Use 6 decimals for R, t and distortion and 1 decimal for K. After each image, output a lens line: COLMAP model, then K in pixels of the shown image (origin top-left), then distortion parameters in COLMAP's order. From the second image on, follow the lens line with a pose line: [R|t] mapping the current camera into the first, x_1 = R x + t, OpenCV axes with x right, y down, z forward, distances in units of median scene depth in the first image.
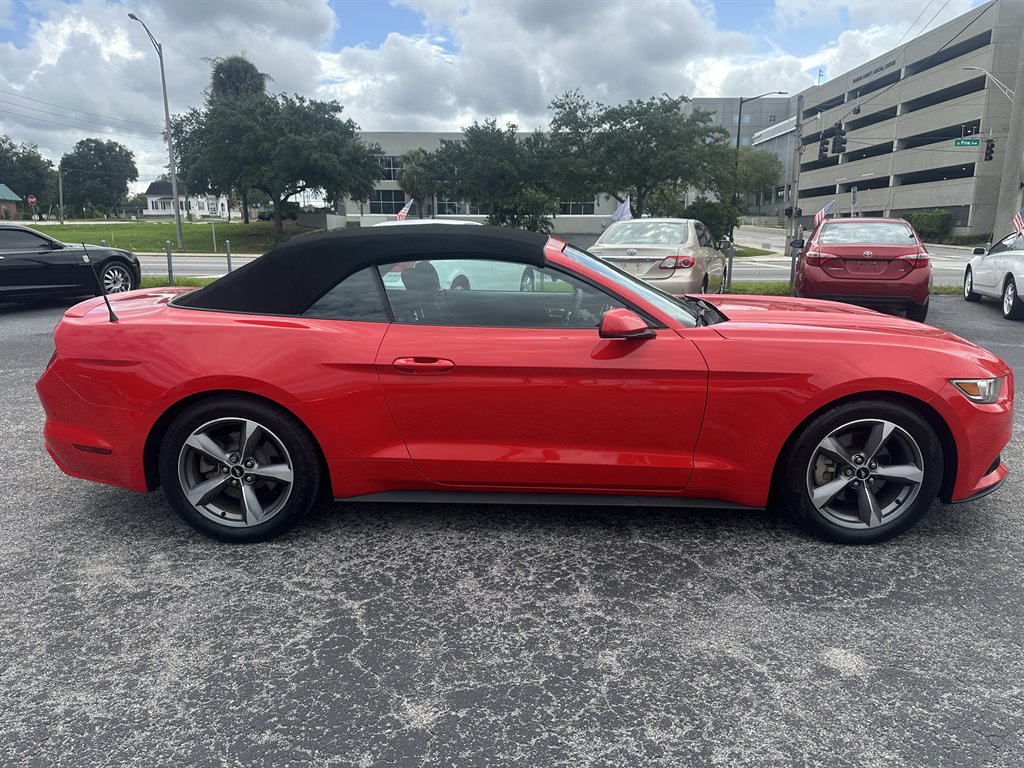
lens RADIAL K [[718.9, 0, 516.1], [0, 718.9, 397.4], [0, 0, 1]] dist [0.000724, -0.004218]
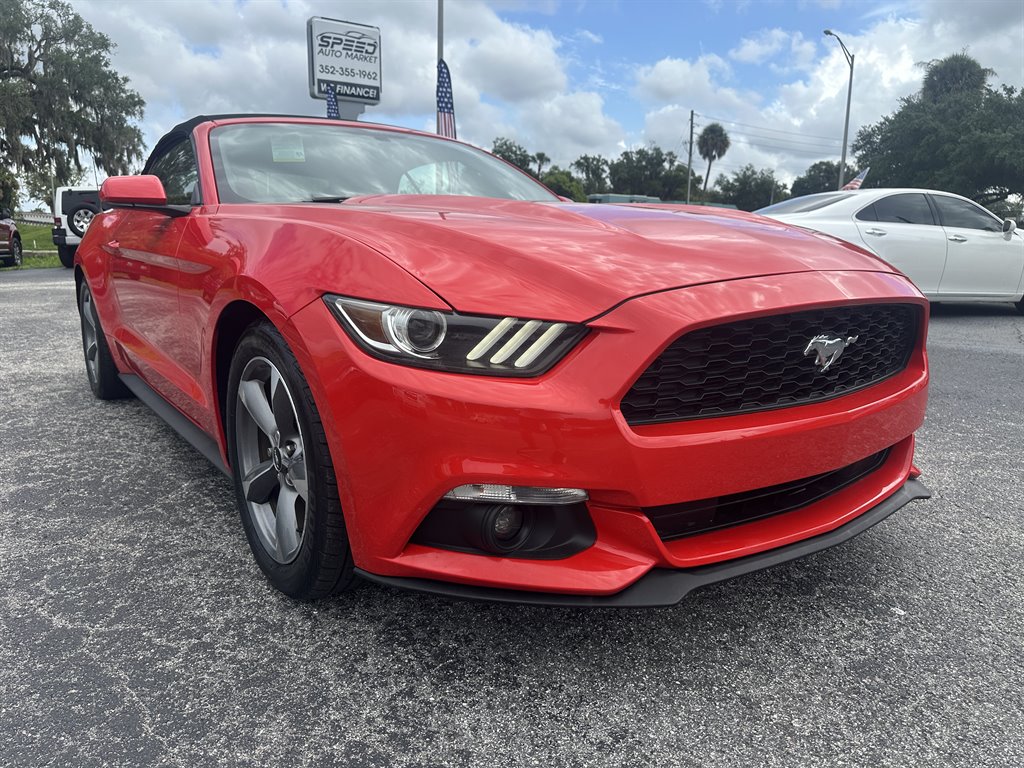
lens RADIAL K [[726.5, 0, 512.0], [0, 726.5, 391.4], [0, 0, 1]] dist [0.010151, -0.018803]
pose [[0.611864, 0.165186, -0.773522, 0.068653], [-0.193157, 0.979546, 0.056393, -0.000707], [0.767015, 0.114906, 0.631256, 0.052811]]
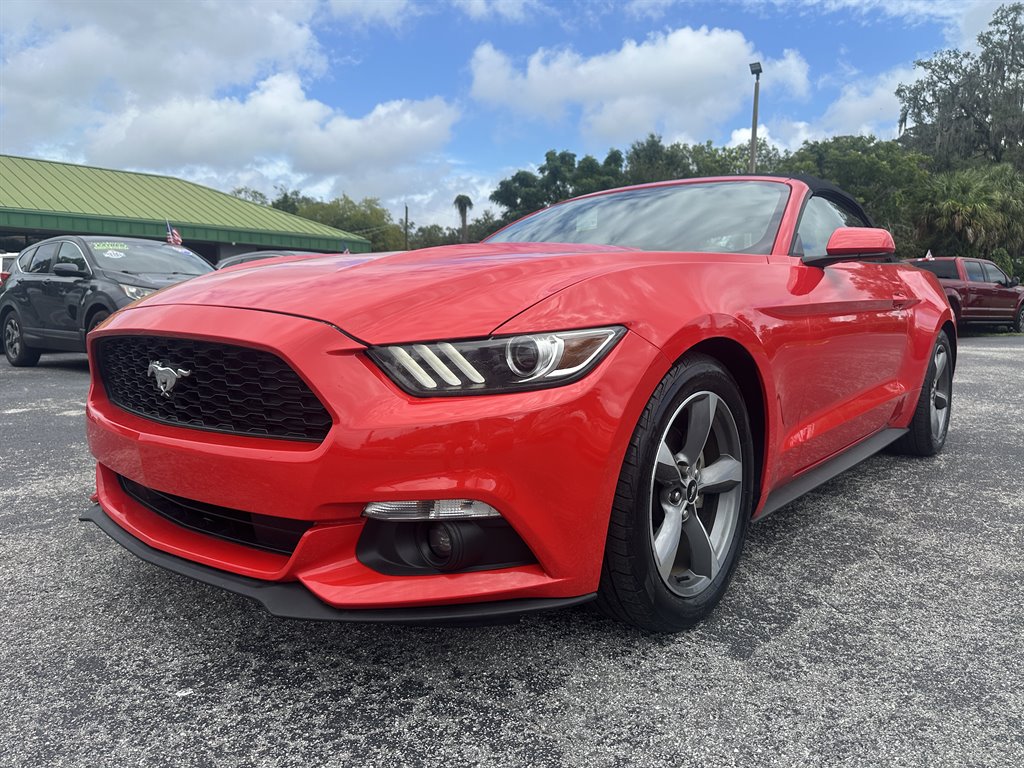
lens RADIAL K [[724.9, 0, 514.7], [0, 724.9, 399.5], [0, 0, 1]] dist [-0.007044, -0.010001]
pose [[-0.622030, 0.100932, -0.776461, 0.068366], [-0.185207, 0.944550, 0.271153, -0.014967], [0.760774, 0.312471, -0.568845, 0.117162]]
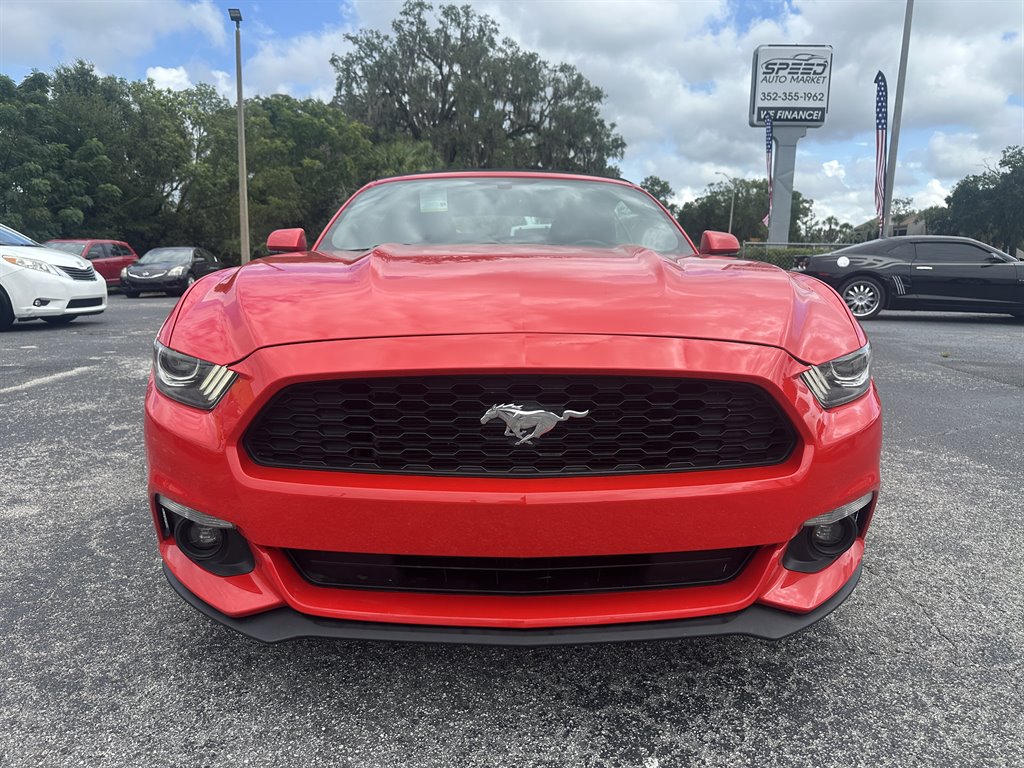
lens RADIAL K [[726.5, 0, 512.0], [0, 726.5, 391.4], [0, 0, 1]] dist [0.010151, -0.018803]
pose [[0.051284, 0.174397, -0.983339, 0.079694], [-0.244603, 0.956838, 0.156940, -0.008942], [0.968266, 0.232479, 0.091728, 0.080723]]
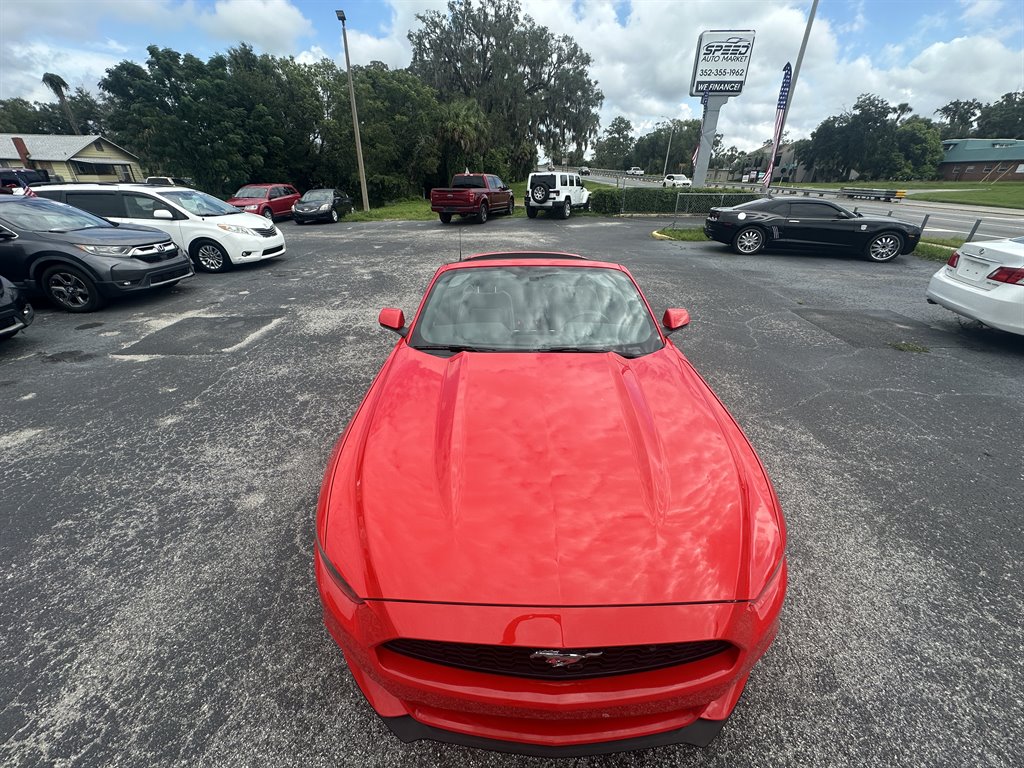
lens RADIAL K [[408.0, 0, 512.0], [0, 408.0, 384.0], [0, 0, 1]] dist [-0.001448, 0.000010]
pose [[0.016411, 0.450318, -0.892717, 0.066321], [-0.239240, 0.868671, 0.433791, -0.027851], [0.970822, 0.206455, 0.121989, 0.074901]]
